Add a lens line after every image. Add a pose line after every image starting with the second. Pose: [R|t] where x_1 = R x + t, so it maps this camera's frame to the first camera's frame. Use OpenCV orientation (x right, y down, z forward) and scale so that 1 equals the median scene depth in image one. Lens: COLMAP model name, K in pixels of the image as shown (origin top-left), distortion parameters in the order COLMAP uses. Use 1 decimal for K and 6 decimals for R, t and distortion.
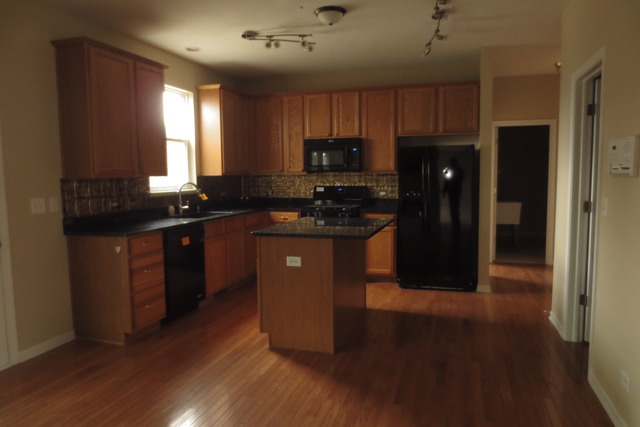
lens RADIAL K [[455.3, 0, 322.5], [0, 455.3, 212.3], [0, 0, 1]] dist [-0.011809, 0.000896]
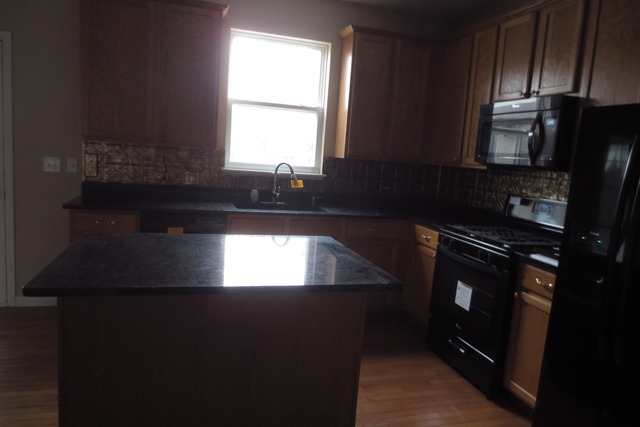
lens RADIAL K [[455.3, 0, 319.7], [0, 455.3, 213.2], [0, 0, 1]] dist [-0.011809, 0.000896]
pose [[0.554554, 0.162769, -0.816073, 0.348720], [-0.152712, 0.983935, 0.092476, -0.057971], [0.818015, 0.073341, 0.570502, 0.586496]]
